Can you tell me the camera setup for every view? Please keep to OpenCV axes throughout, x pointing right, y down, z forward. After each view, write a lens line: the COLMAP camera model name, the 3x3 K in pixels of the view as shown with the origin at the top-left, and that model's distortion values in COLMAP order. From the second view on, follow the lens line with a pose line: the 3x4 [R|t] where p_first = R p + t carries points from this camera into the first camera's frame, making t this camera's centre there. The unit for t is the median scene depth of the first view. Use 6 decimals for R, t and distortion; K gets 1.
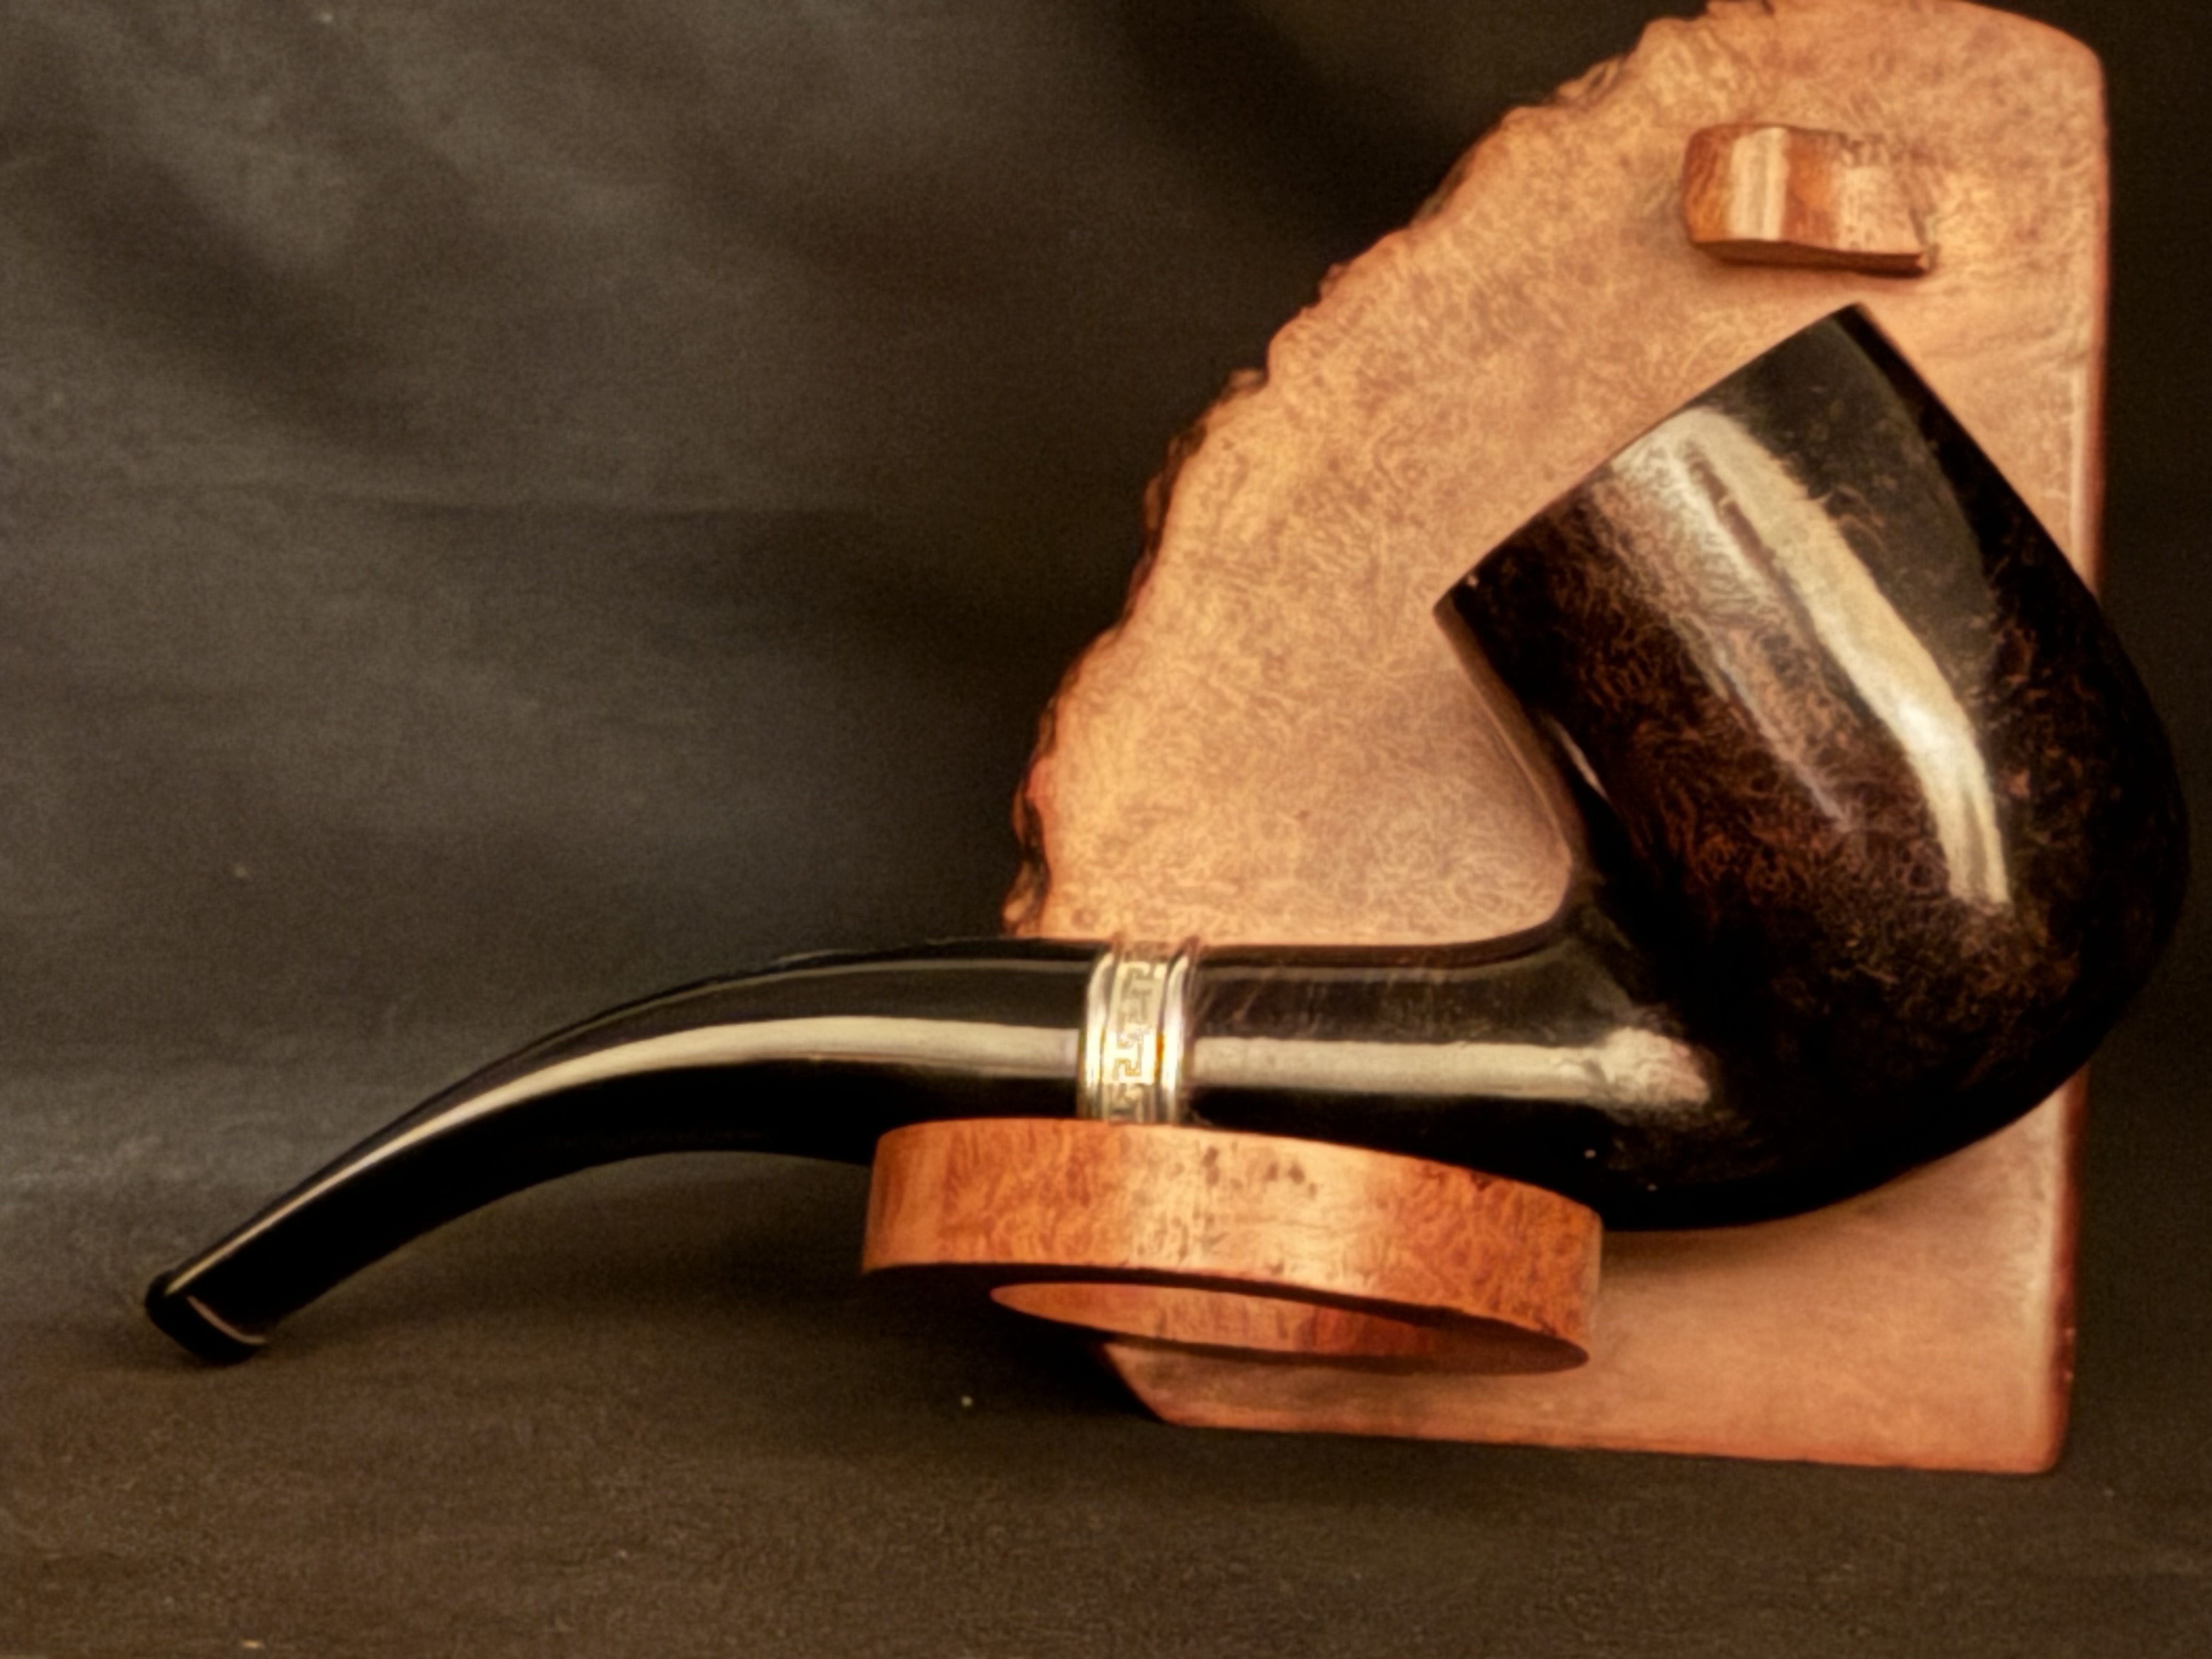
lens RADIAL K [[5989.8, 0, 1106.0], [0, 5989.8, 829.5], [0, 0, 1]] dist [0.083156, -0.380804]
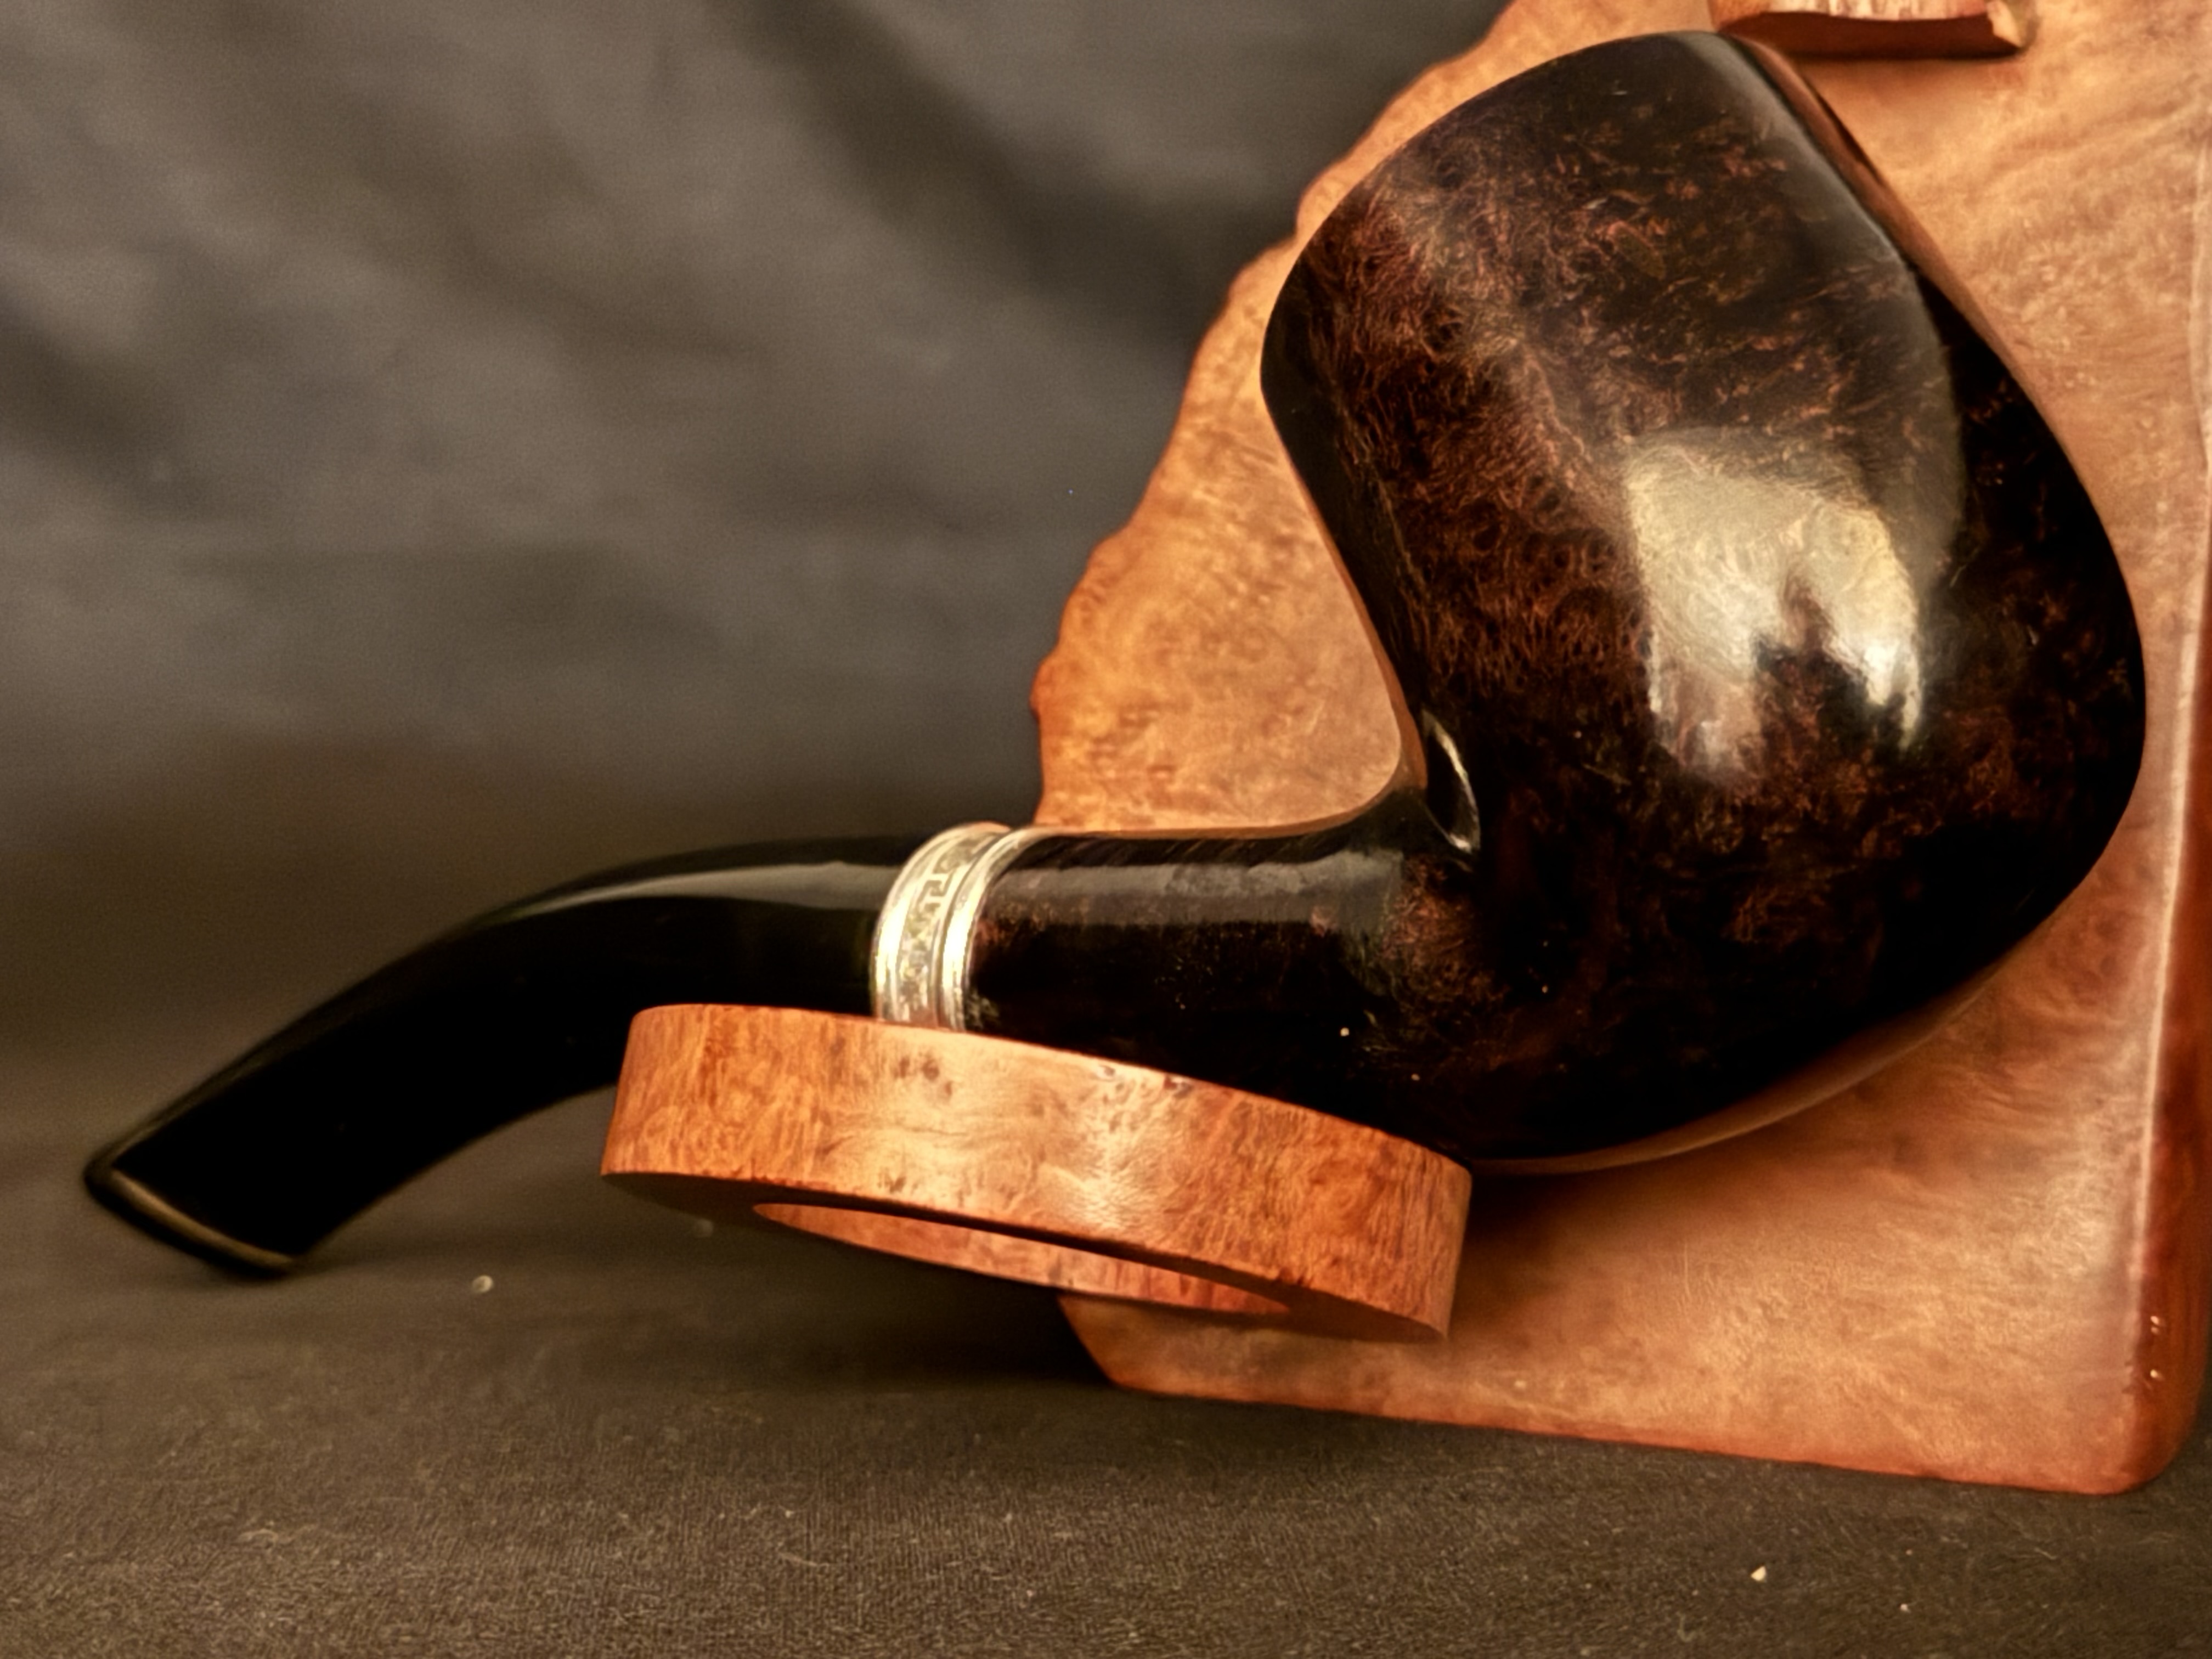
lens RADIAL K [[3901.6, 0, 1106.0], [0, 3901.6, 829.5], [0, 0, 1]] dist [0.125463, -0.048250]
pose [[0.934194, -0.008121, -0.356674, 0.214269], [-0.010718, 0.998651, -0.050812, 0.045422], [0.356605, 0.051292, 0.932846, 0.449788]]
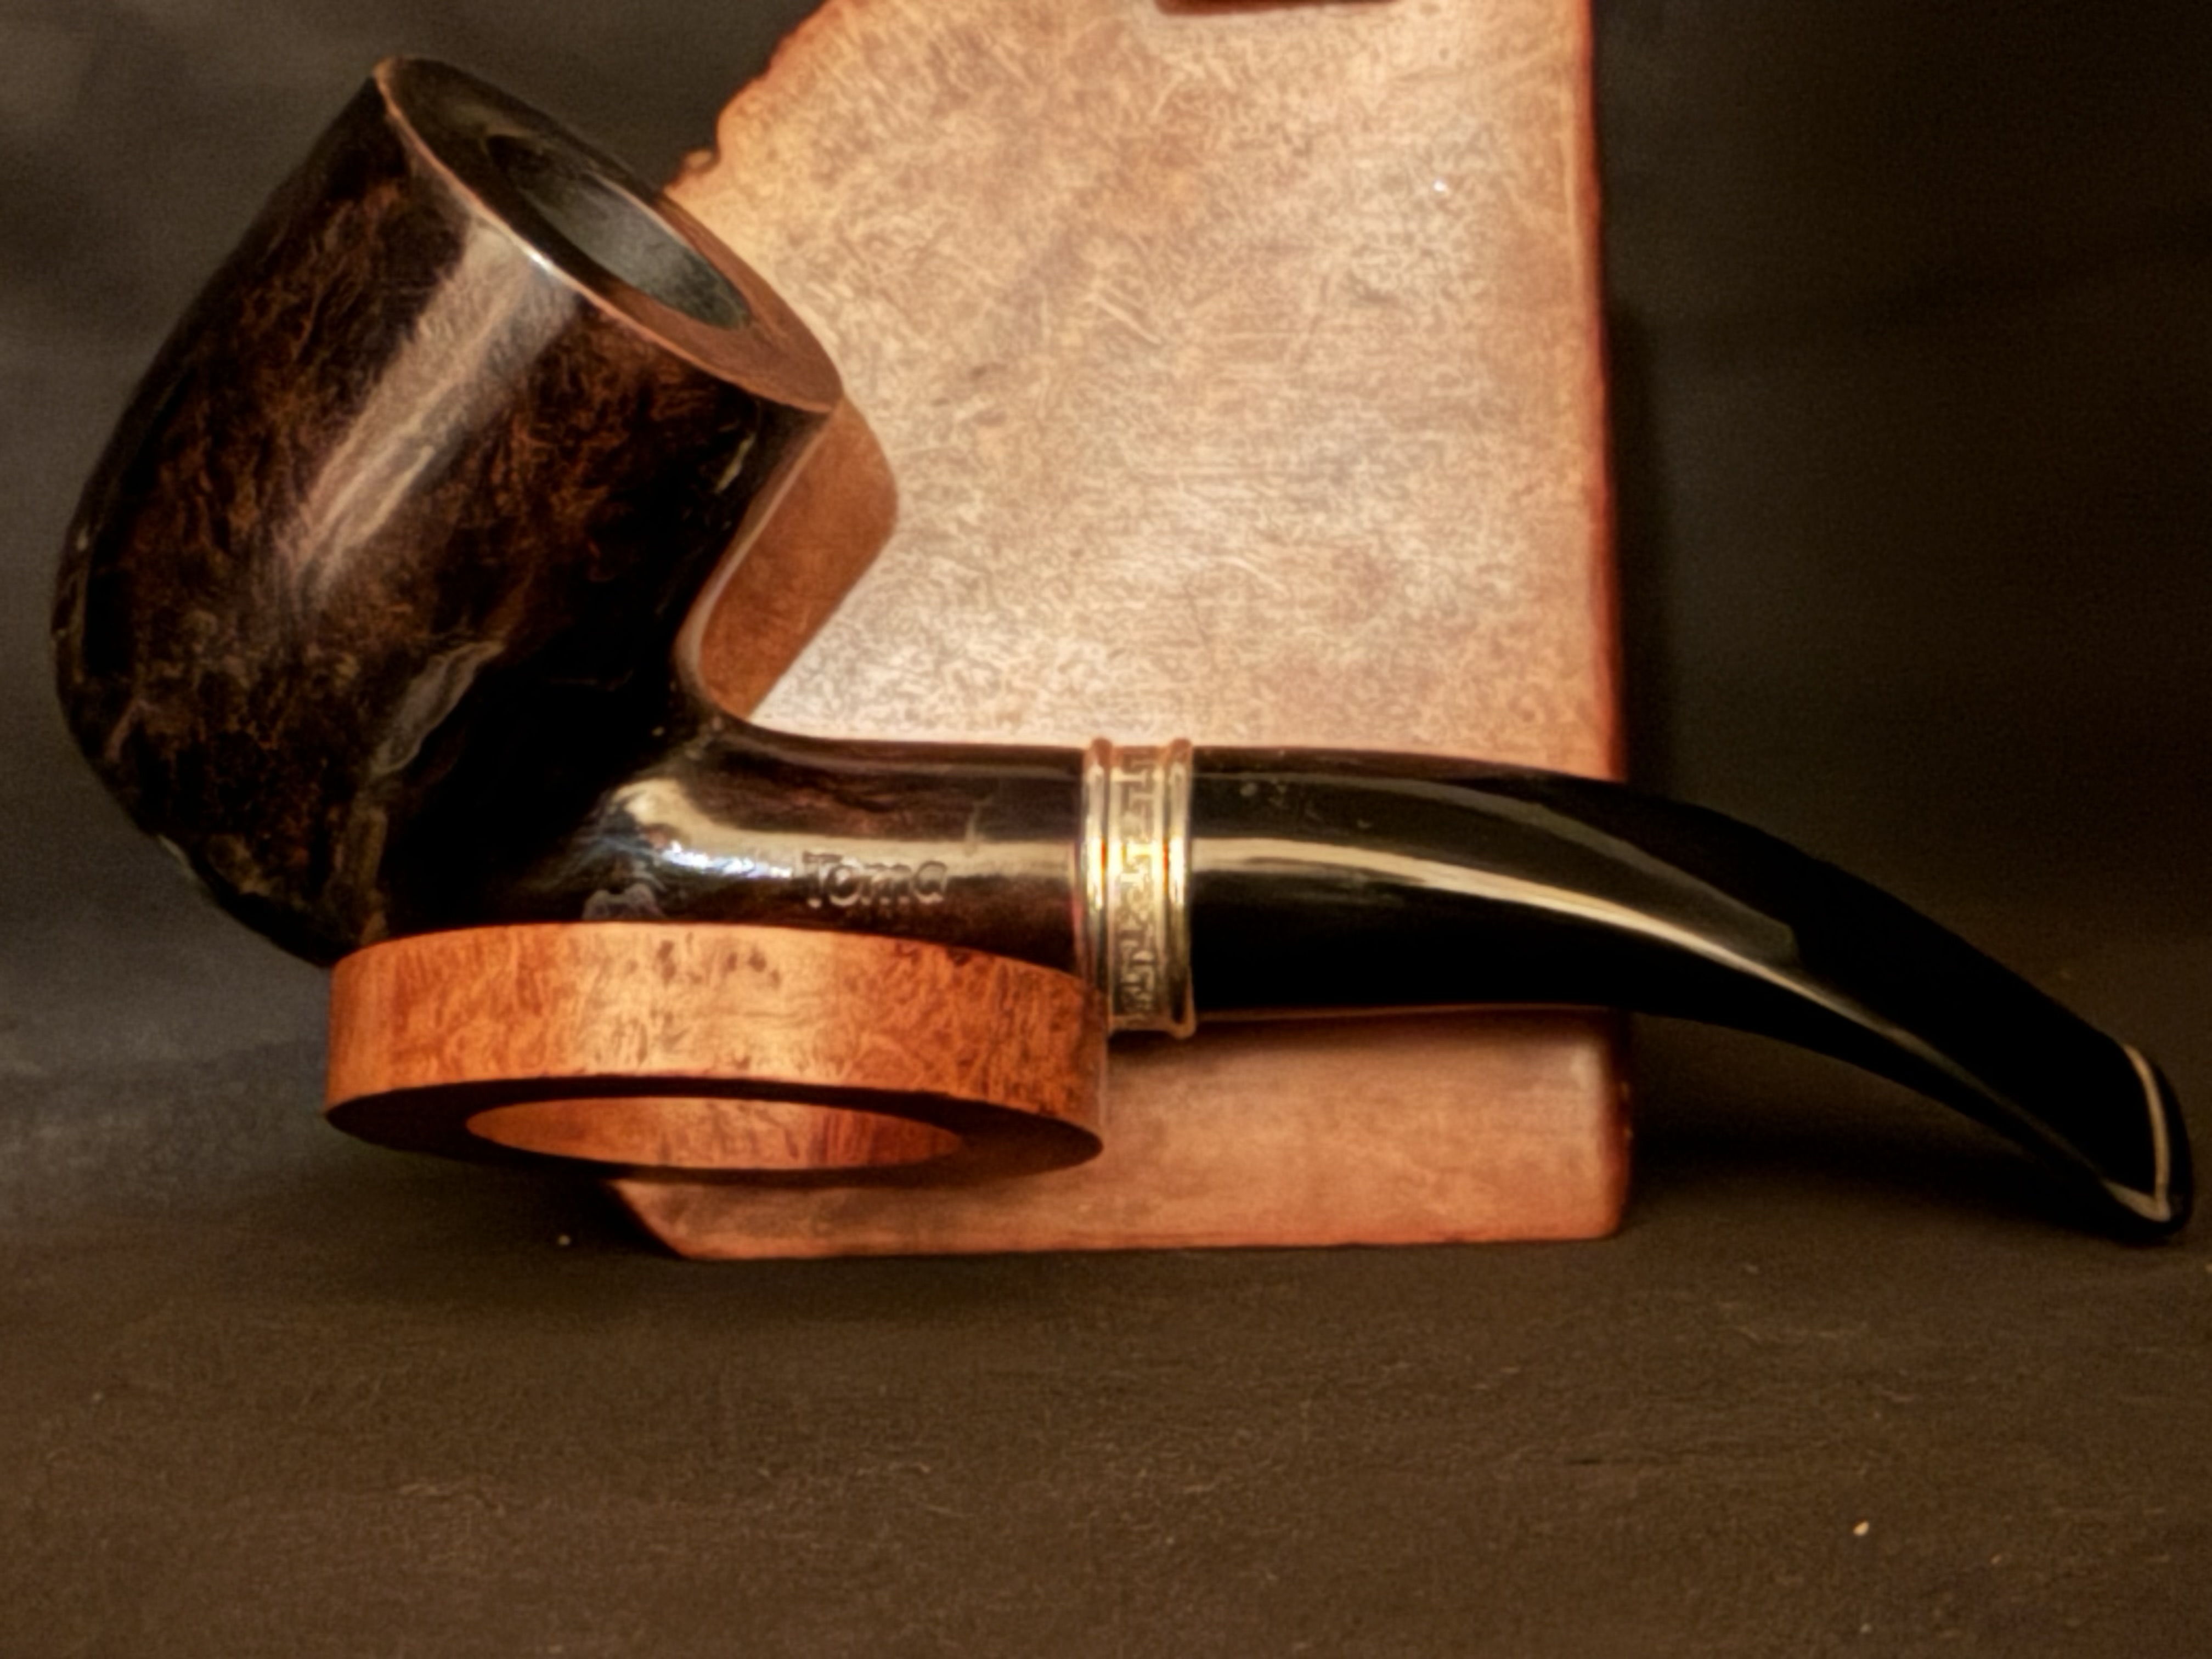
lens RADIAL K [[5989.8, 0, 1106.0], [0, 5989.8, 829.5], [0, 0, 1]] dist [0.083156, -0.380804]
pose [[0.996687, -0.076419, 0.027856, 0.054234], [0.076441, 0.997074, 0.000277, 0.035786], [-0.027795, 0.001853, 0.999612, 0.052136]]
